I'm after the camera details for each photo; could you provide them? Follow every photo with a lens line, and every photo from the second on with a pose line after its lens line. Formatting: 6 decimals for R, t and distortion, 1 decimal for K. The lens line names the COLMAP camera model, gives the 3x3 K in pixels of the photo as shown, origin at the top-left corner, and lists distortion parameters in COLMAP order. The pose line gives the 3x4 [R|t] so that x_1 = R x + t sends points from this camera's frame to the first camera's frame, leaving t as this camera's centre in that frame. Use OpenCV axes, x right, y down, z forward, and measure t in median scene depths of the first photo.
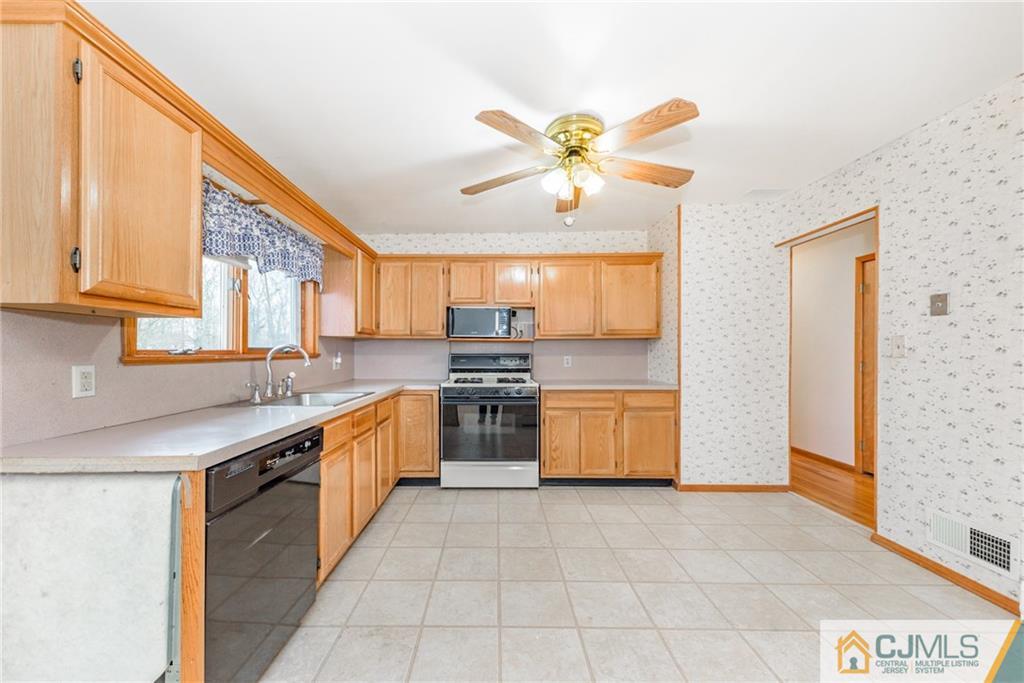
lens RADIAL K [[346.1, 0, 515.0], [0, 346.1, 355.7], [0, 0, 1]] dist [0.000602, 0.000057]
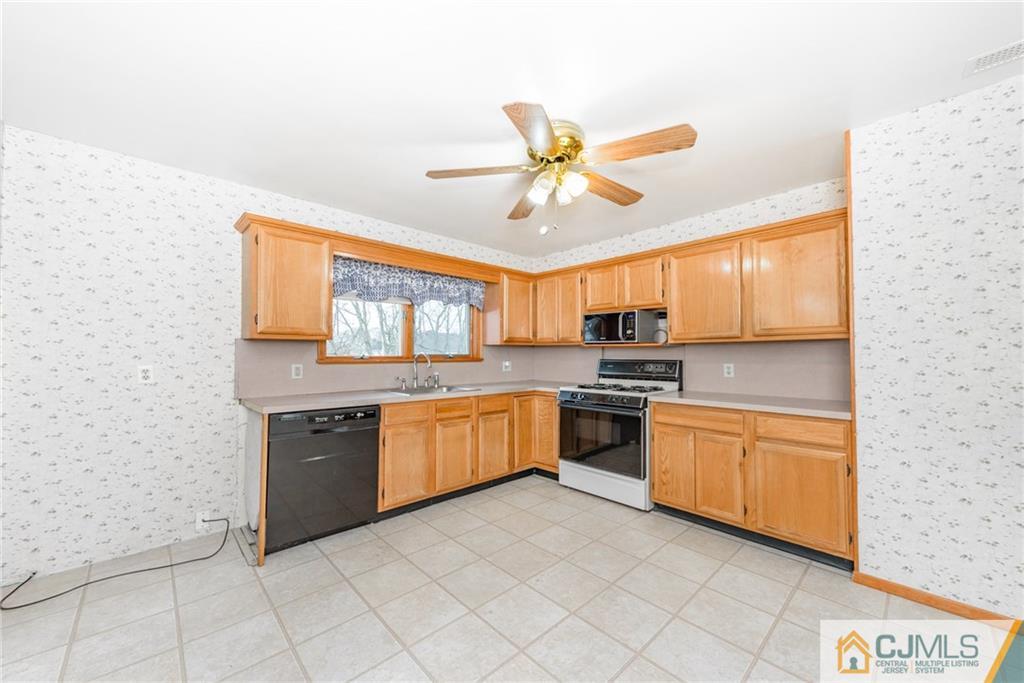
lens RADIAL K [[346.1, 0, 515.0], [0, 346.1, 355.7], [0, 0, 1]] dist [0.000602, 0.000057]
pose [[0.741471, 0.003285, -0.670977, 0.417012], [-0.010690, 0.999919, -0.006919, -0.008186], [0.670900, 0.012303, 0.741446, 0.107923]]
